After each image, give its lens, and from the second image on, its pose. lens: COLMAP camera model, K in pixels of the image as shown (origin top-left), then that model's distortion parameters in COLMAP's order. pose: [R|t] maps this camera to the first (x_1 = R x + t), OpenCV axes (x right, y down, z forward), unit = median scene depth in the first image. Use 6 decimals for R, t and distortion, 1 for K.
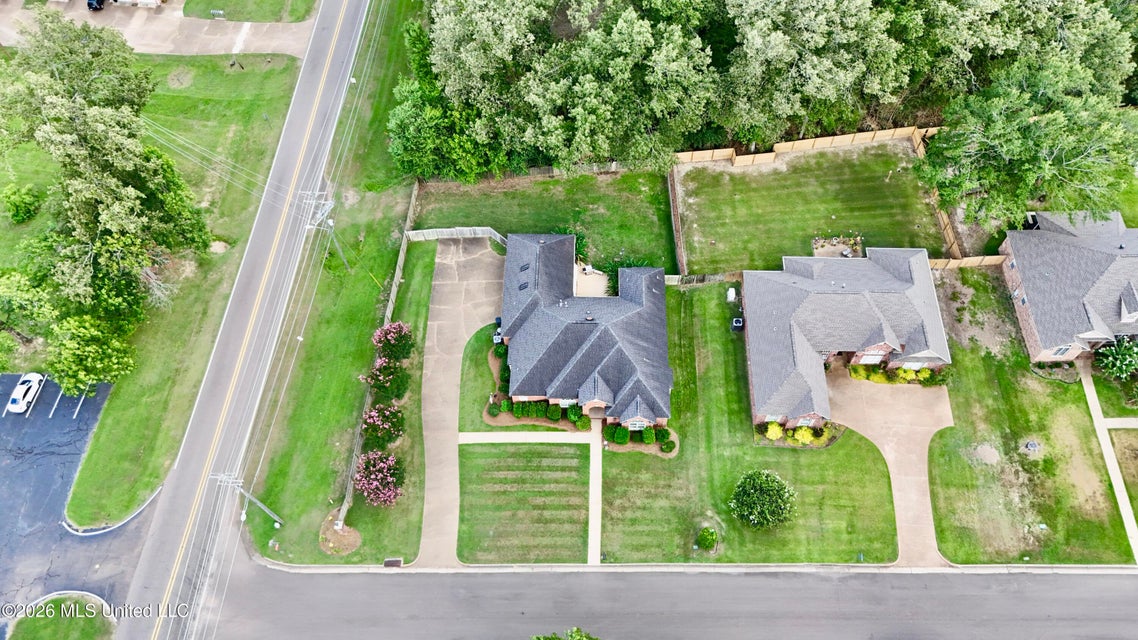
lens RADIAL K [[839.1, 0, 570.6], [0, 839.1, 319.1], [0, 0, 1]] dist [0.063418, -0.056942]
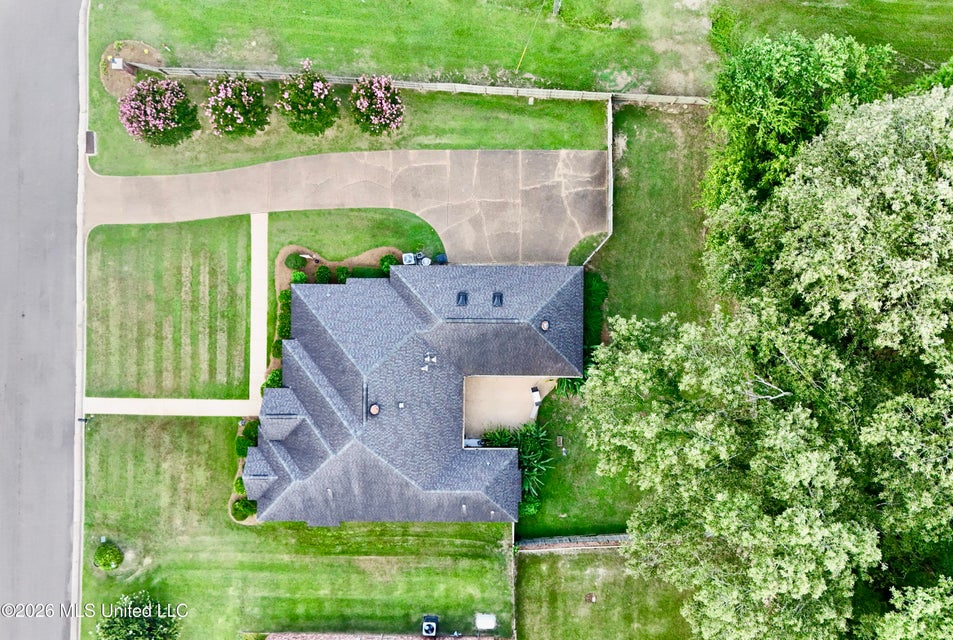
lens RADIAL K [[844.2, 0, 494.6], [0, 844.2, 317.2], [0, 0, 1]] dist [0.112992, -0.217626]
pose [[0.018105, 0.999636, 0.020010, -0.056607], [-0.853558, 0.005031, 0.520974, -0.400685], [0.520684, -0.026512, 0.853338, 0.489172]]
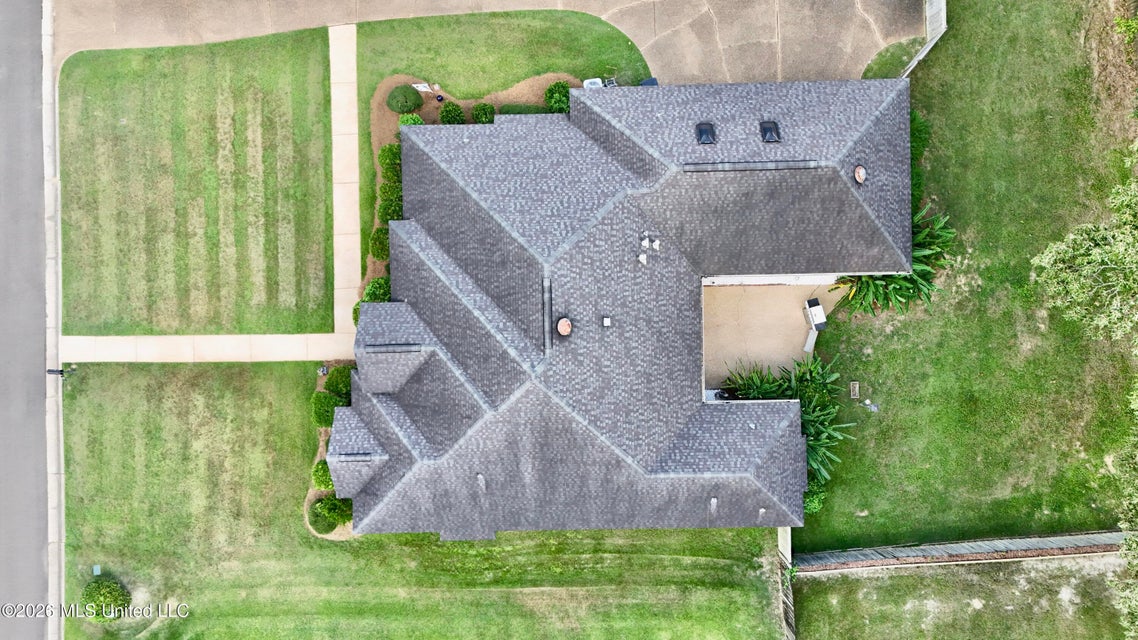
lens RADIAL K [[839.1, 0, 570.6], [0, 839.1, 319.1], [0, 0, 1]] dist [0.063418, -0.056942]
pose [[0.042180, 0.998907, 0.020126, 0.012435], [-0.854817, 0.025653, 0.518295, -0.177103], [0.517213, -0.039065, 0.854965, 0.686270]]
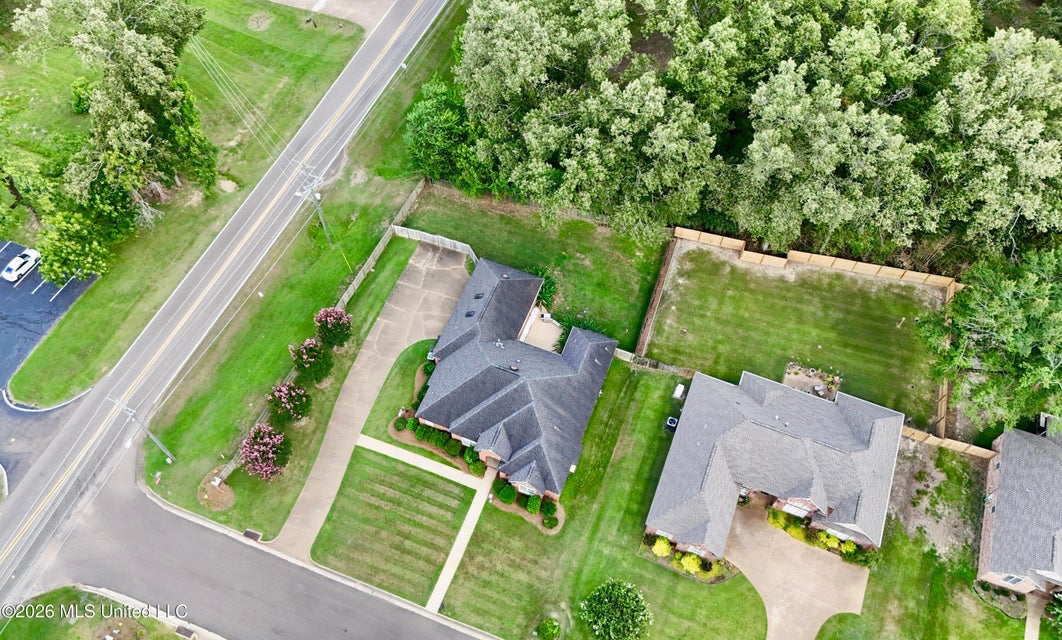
lens RADIAL K [[841.4, 0, 494.0], [0, 841.4, 317.6], [0, 0, 1]] dist [0.069538, -0.070885]
pose [[0.933093, 0.311564, -0.179624, 0.152894], [-0.311328, 0.949821, 0.030242, -0.076337], [0.180033, 0.027703, 0.983270, 0.037964]]
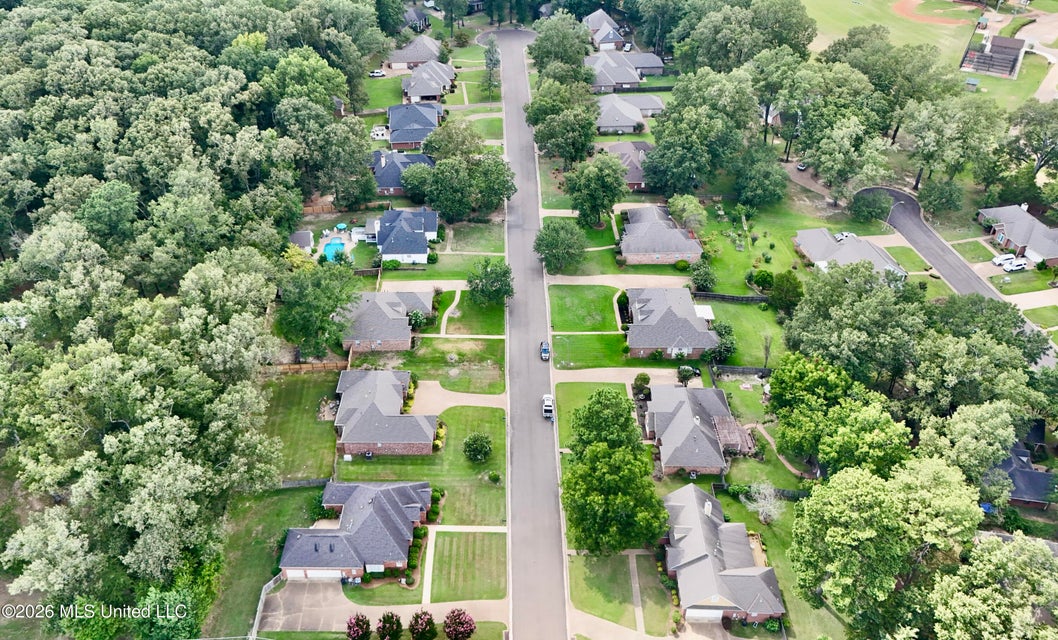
lens RADIAL K [[838.2, 0, 492.2], [0, 838.2, 317.6], [0, 0, 1]] dist [0.069538, -0.070885]
pose [[-0.002301, -0.592453, 0.805601, -1.054796], [0.873657, 0.390766, 0.289872, -0.396266], [-0.486537, 0.704486, 0.516702, -0.206827]]
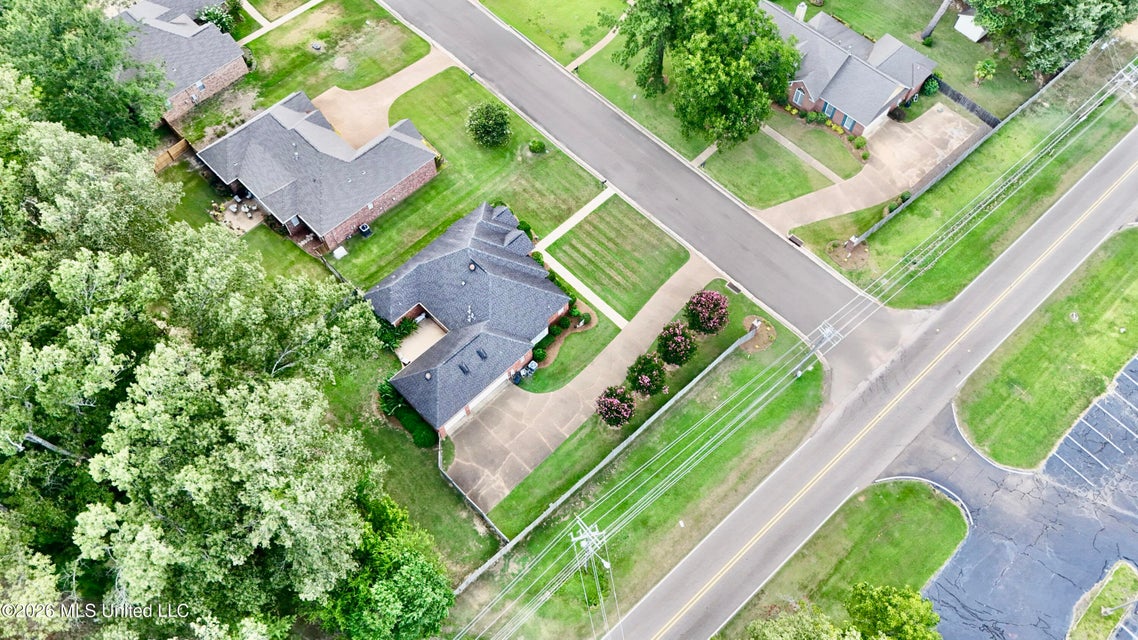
lens RADIAL K [[831.9, 0, 569.9], [0, 831.9, 323.4], [0, 0, 1]] dist [0.067775, -0.069816]
pose [[-0.723267, -0.592640, 0.354489, -0.457249], [0.605071, -0.296449, 0.738923, -0.687849], [-0.332828, 0.748930, 0.573001, 0.411403]]
